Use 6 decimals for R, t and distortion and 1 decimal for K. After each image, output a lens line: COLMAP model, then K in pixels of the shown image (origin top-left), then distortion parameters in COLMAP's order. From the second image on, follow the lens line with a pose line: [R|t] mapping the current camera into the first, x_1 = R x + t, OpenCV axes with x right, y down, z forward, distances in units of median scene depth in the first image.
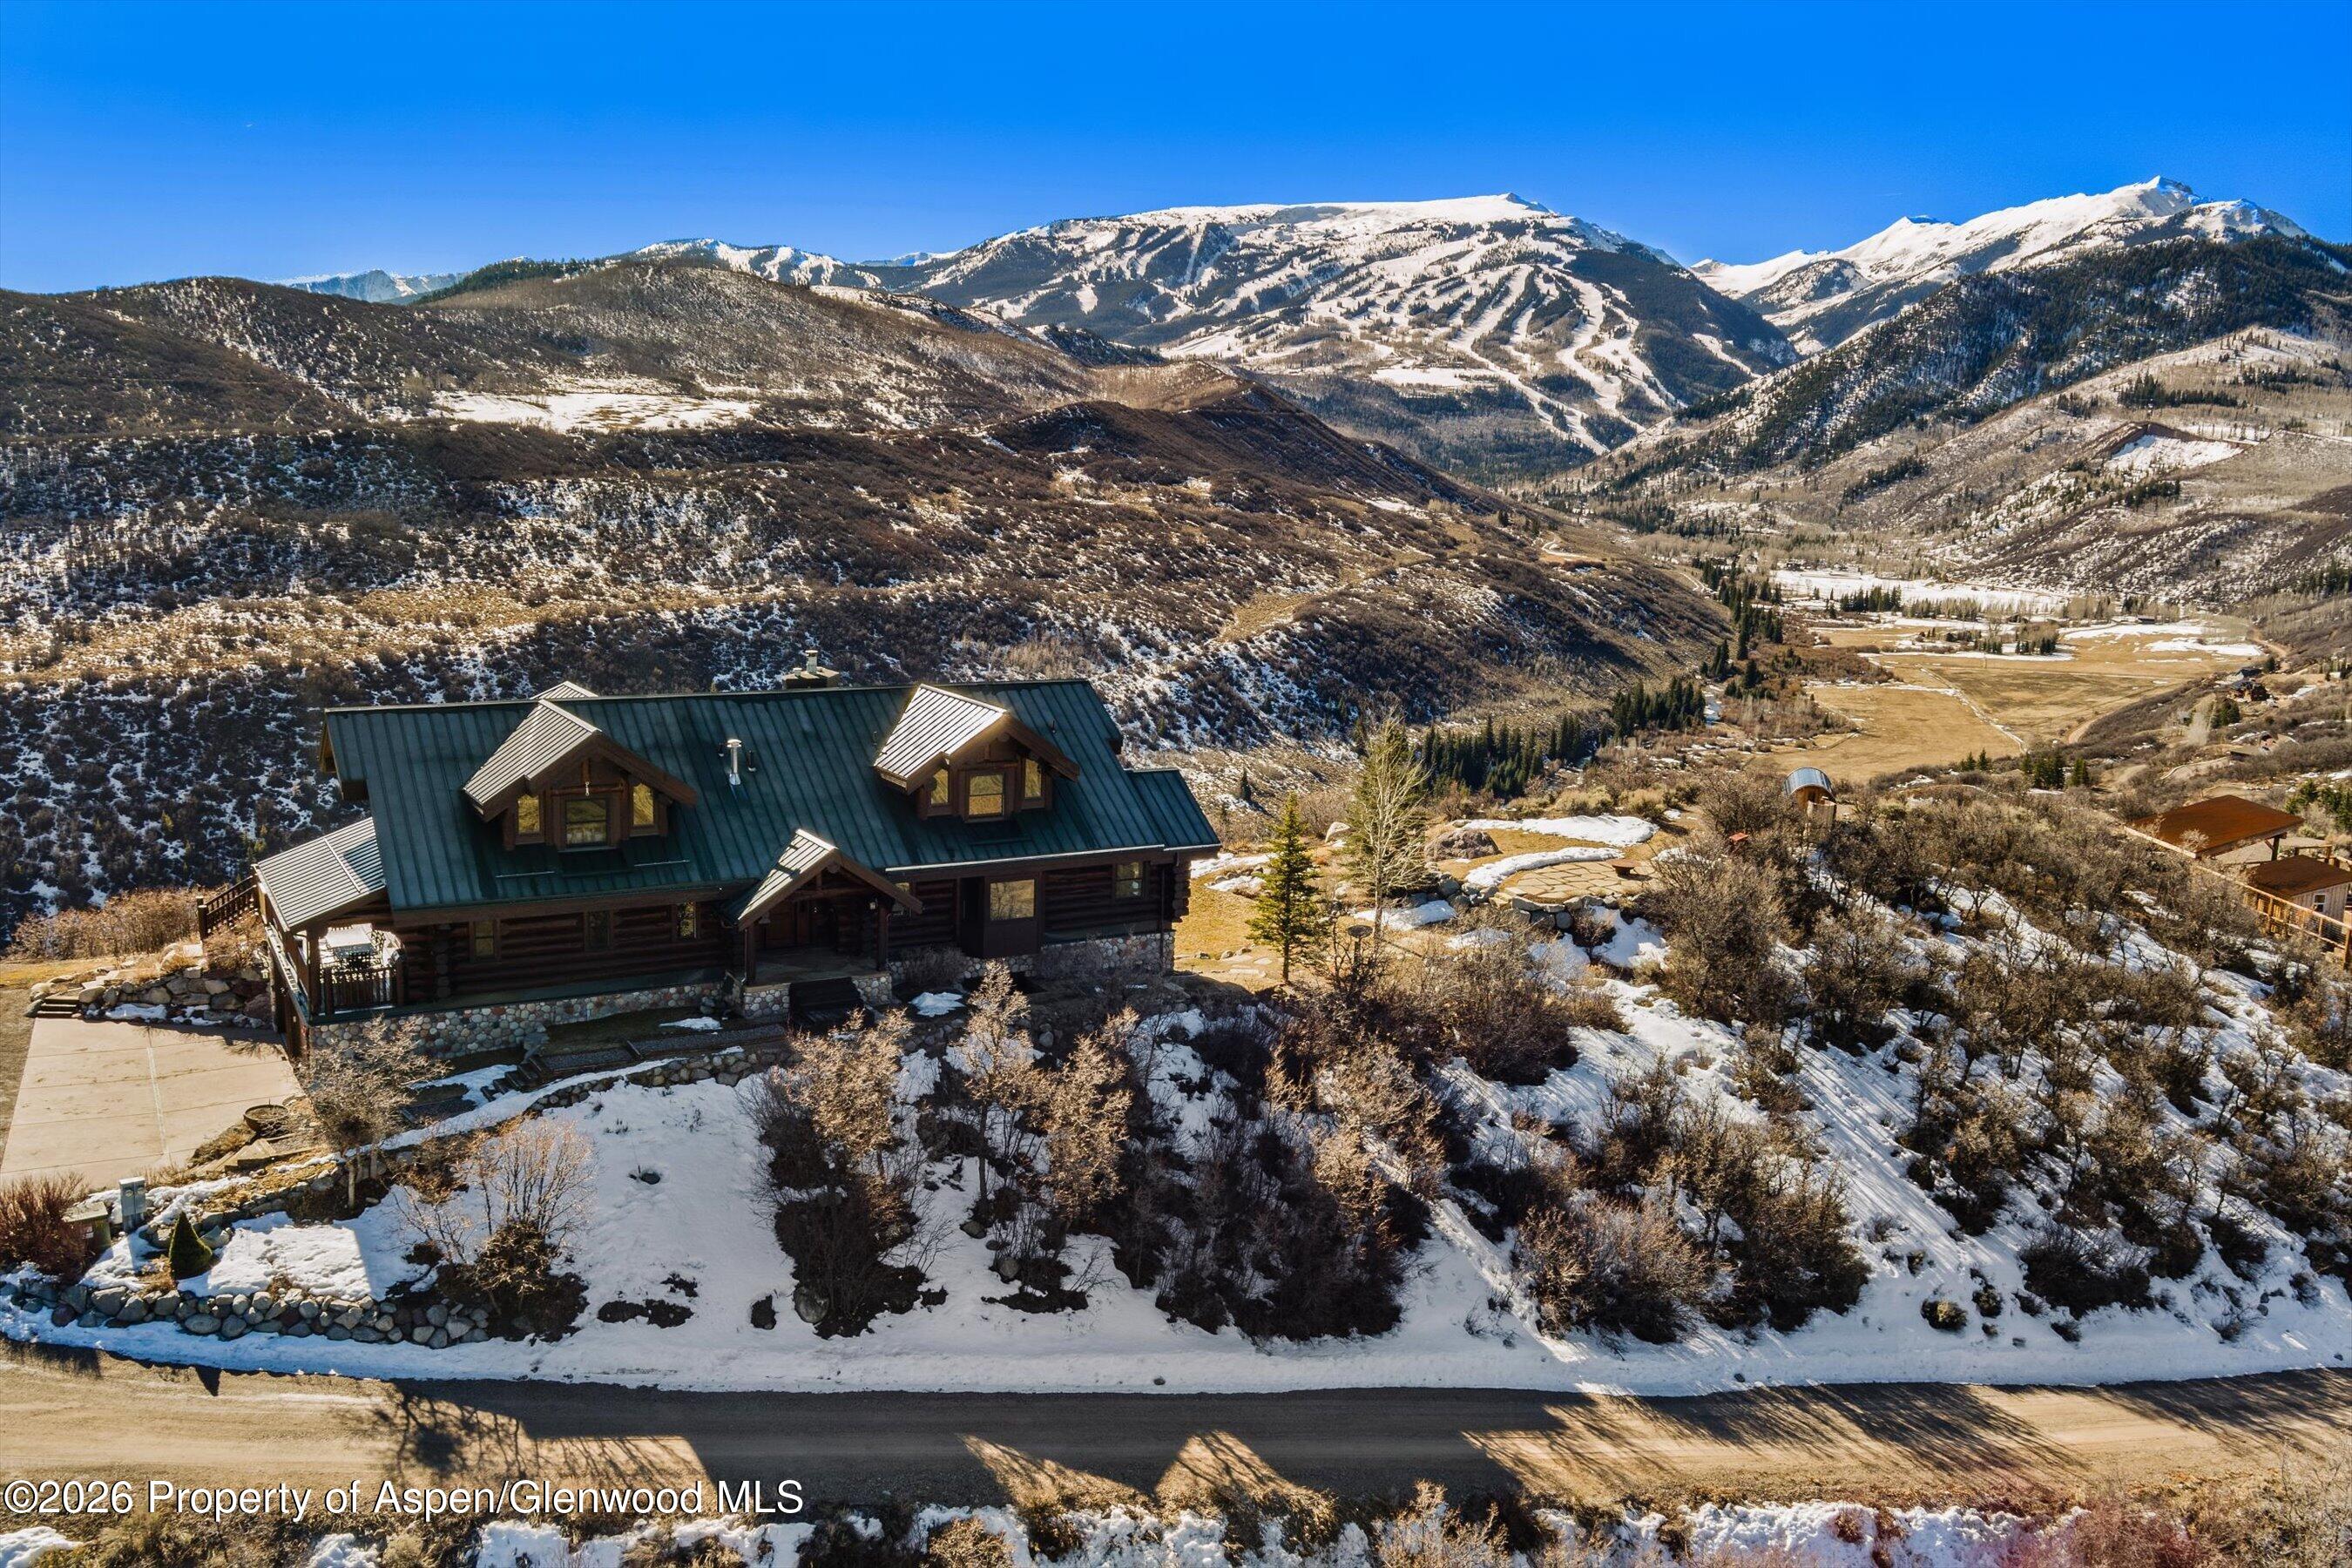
lens RADIAL K [[2005.1, 0, 1154.7], [0, 2005.1, 783.6], [0, 0, 1]] dist [-0.067699, 0.006903]
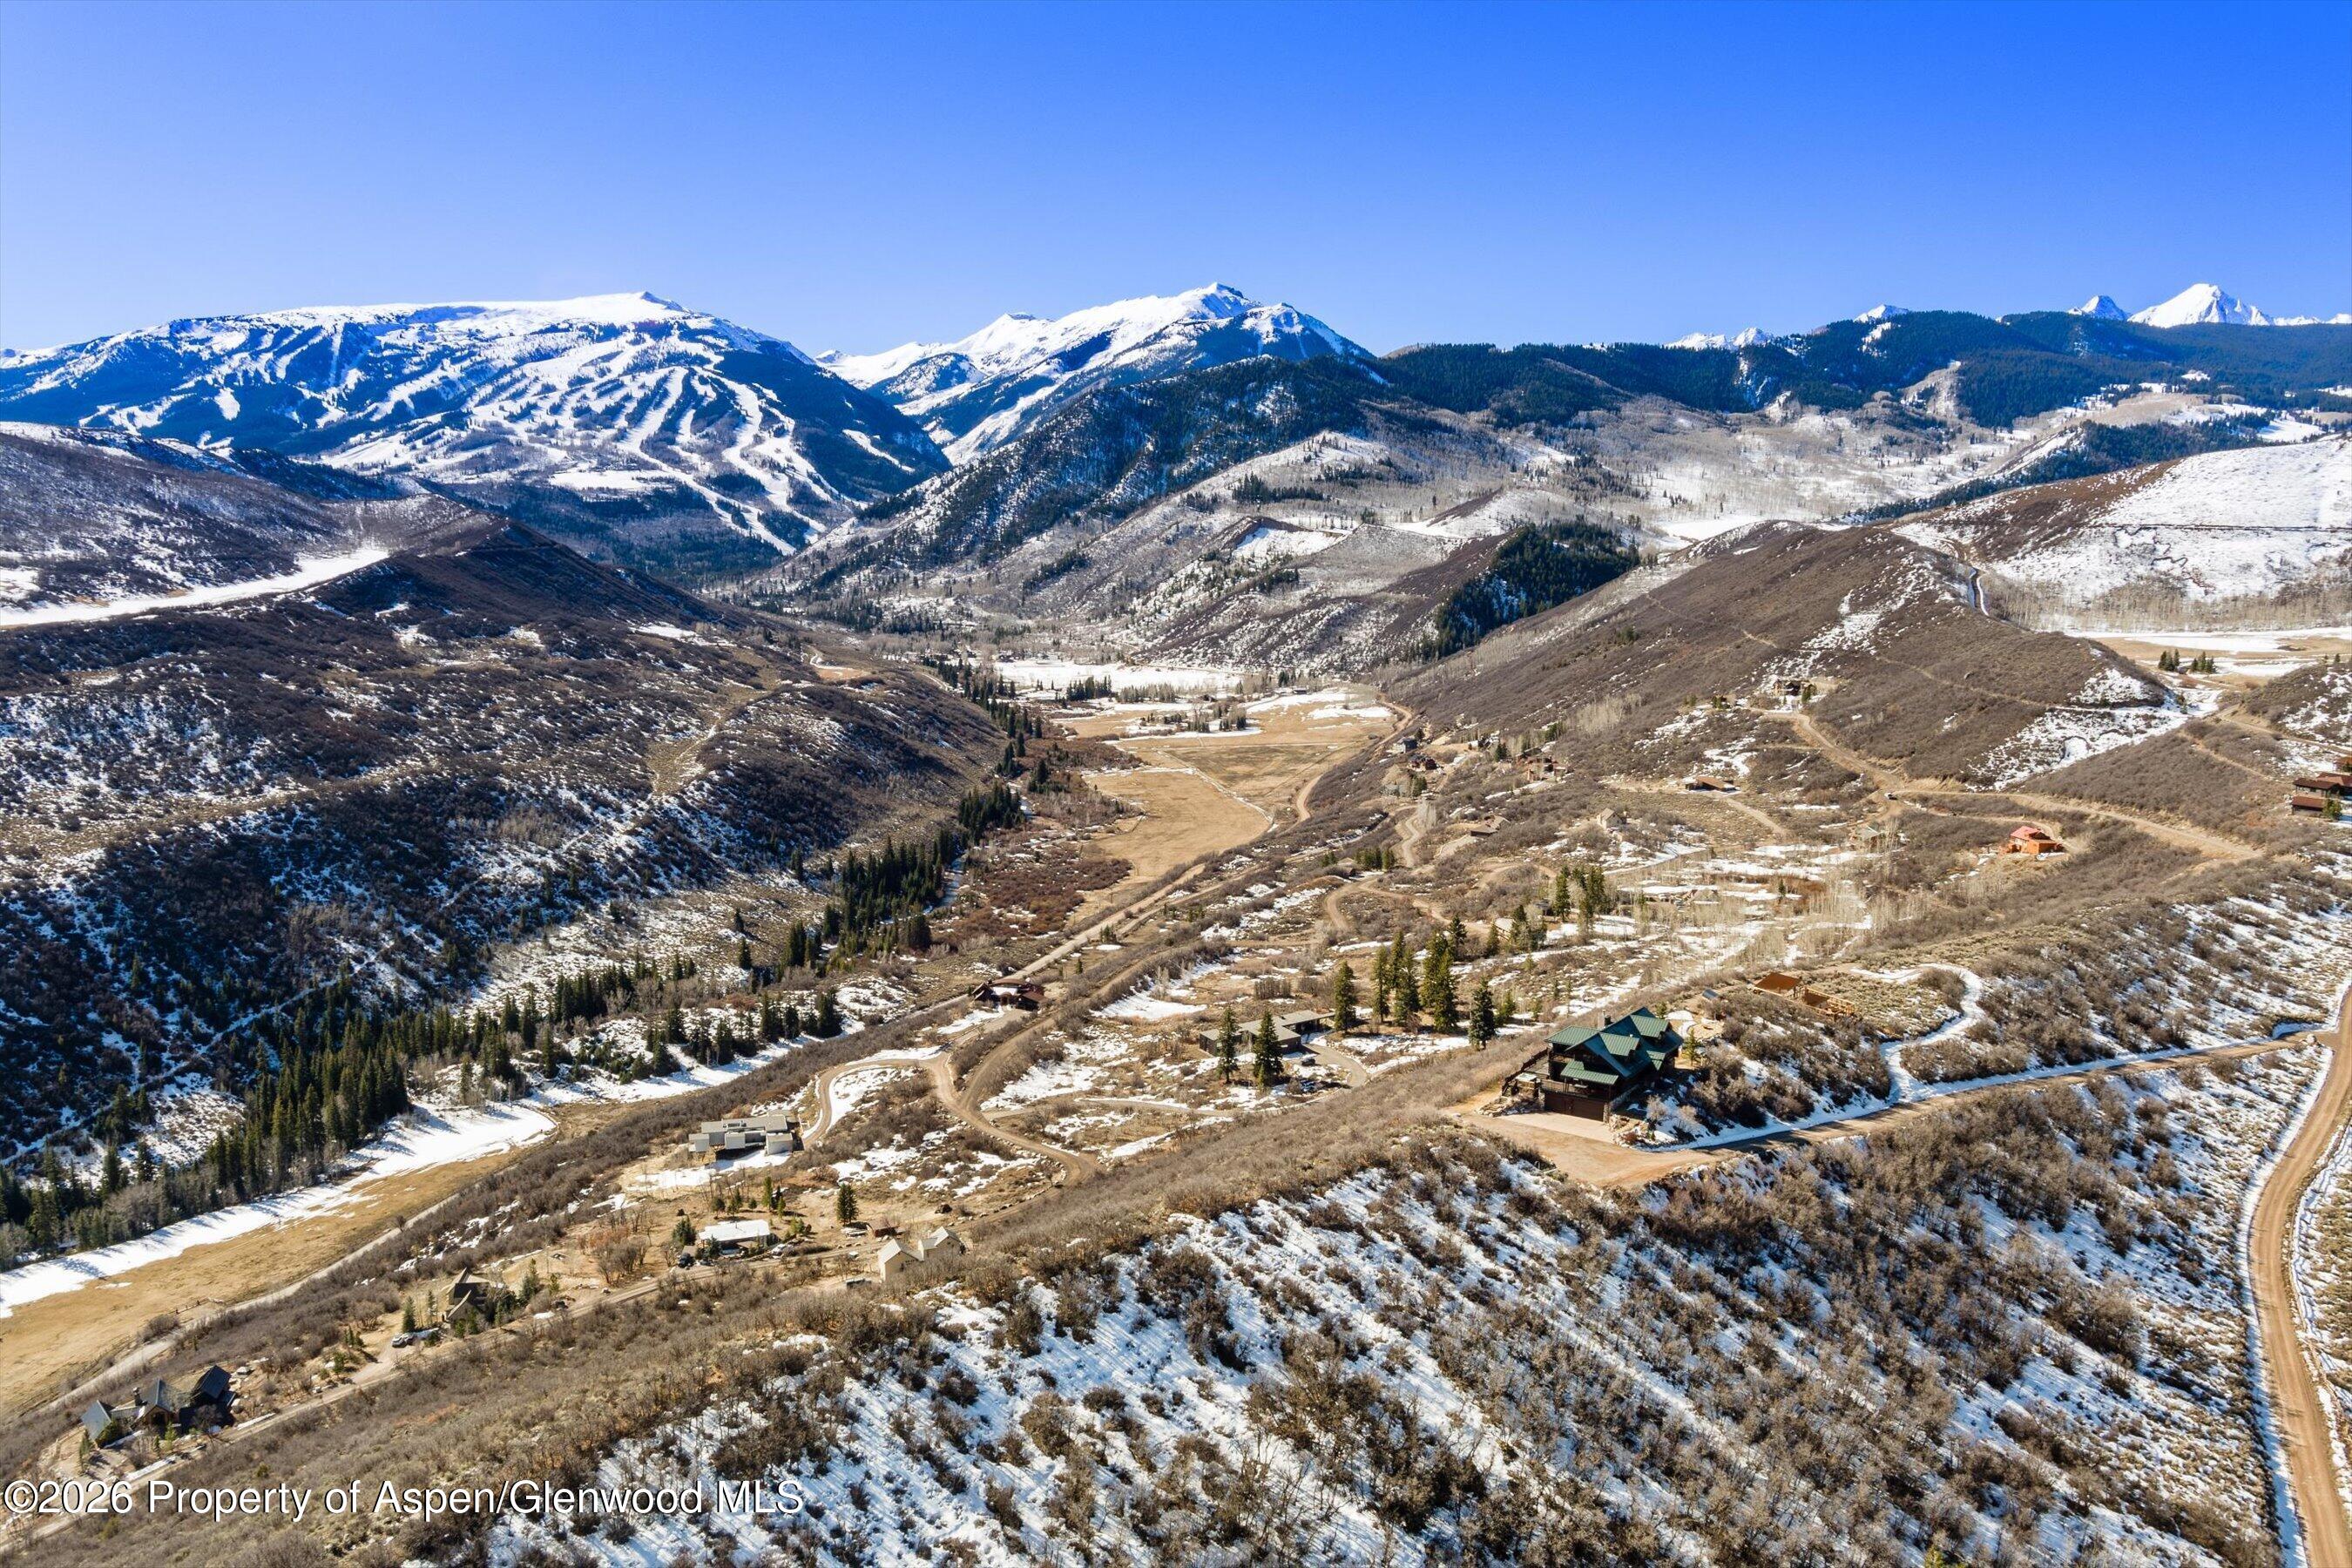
lens RADIAL K [[2005.1, 0, 1154.7], [0, 2005.1, 783.6], [0, 0, 1]] dist [-0.067699, 0.006903]
pose [[0.899748, -0.089995, 0.427030, -0.085635], [0.100607, 0.994924, -0.002303, -0.019152], [-0.424655, 0.045034, 0.904235, -0.076512]]
